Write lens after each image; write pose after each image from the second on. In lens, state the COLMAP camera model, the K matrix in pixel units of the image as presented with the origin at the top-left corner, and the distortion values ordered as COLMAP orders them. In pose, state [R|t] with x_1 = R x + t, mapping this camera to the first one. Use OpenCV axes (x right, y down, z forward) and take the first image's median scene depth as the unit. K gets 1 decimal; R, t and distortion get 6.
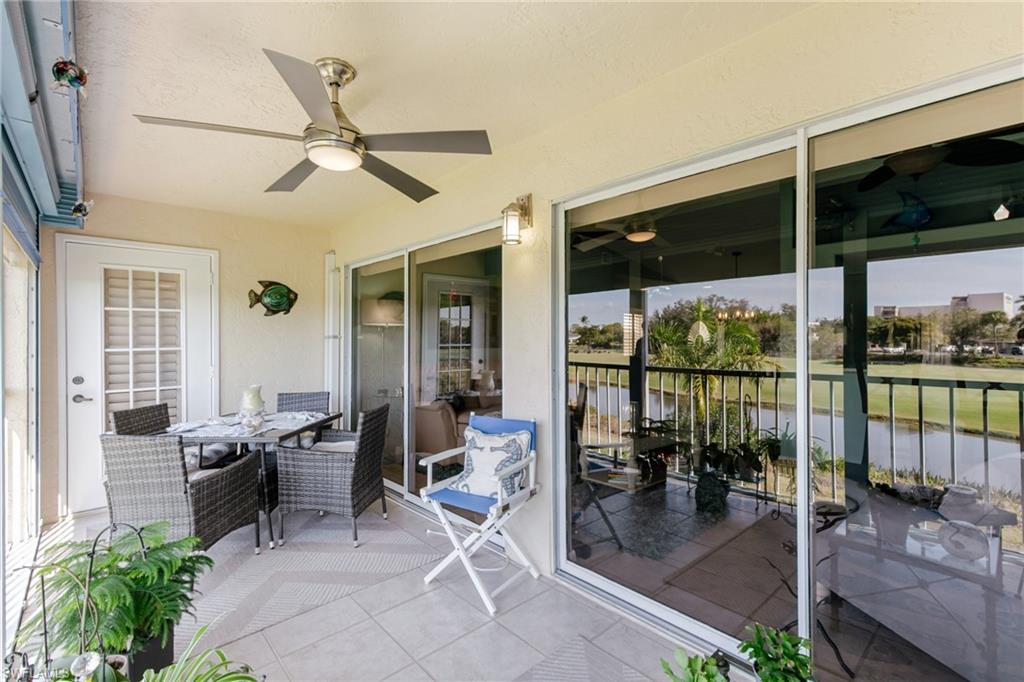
lens RADIAL K [[467.6, 0, 514.9], [0, 467.6, 340.4], [0, 0, 1]] dist [0.005053, -0.000225]
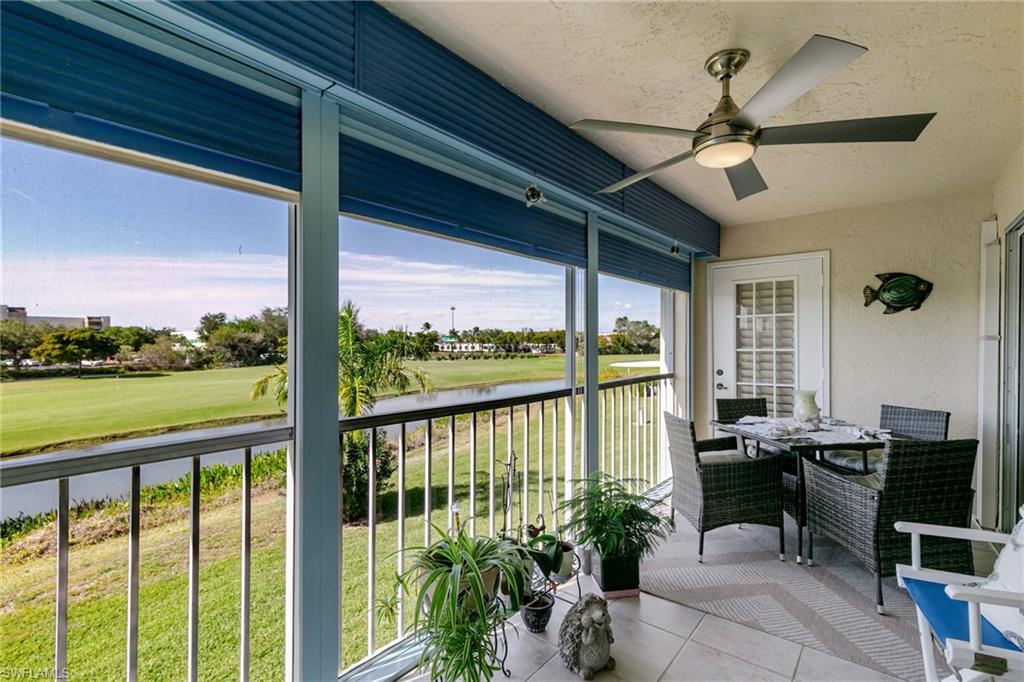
lens RADIAL K [[467.6, 0, 514.3], [0, 467.6, 339.8], [0, 0, 1]] dist [0.005053, -0.000225]
pose [[0.135832, 0.000650, -0.990732, 0.264495], [0.001944, 0.999998, 0.000923, -0.007952], [0.990730, -0.002052, 0.135831, 0.231751]]
